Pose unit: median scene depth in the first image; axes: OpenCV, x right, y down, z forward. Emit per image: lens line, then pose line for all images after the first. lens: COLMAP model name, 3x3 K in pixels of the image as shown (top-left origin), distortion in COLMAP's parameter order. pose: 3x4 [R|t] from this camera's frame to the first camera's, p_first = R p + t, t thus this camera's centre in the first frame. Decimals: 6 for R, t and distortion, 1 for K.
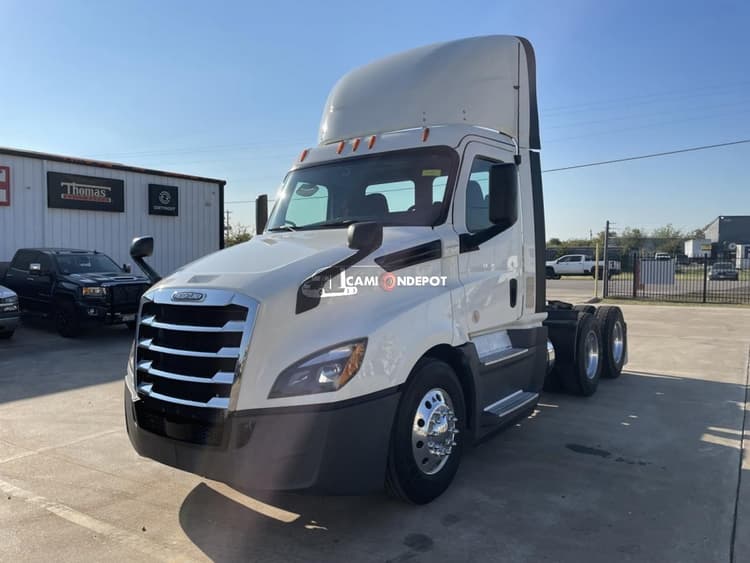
lens RADIAL K [[563.0, 0, 374.4], [0, 563.0, 251.9], [0, 0, 1]] dist [0.004889, -0.001812]
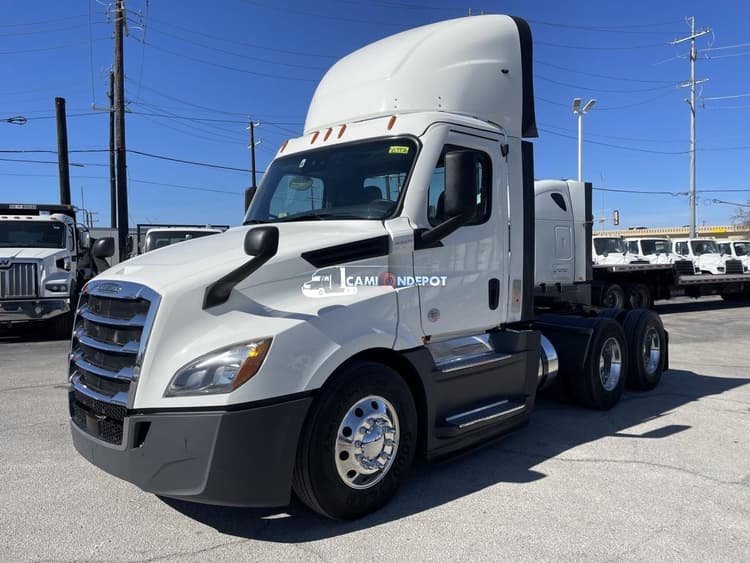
lens RADIAL K [[563.0, 0, 374.4], [0, 563.0, 251.9], [0, 0, 1]] dist [0.004889, -0.001812]
pose [[0.990246, 0.019868, -0.137909, 0.218054], [-0.018958, 0.999789, 0.007910, -0.000397], [0.138038, -0.005218, 0.990413, 0.077037]]
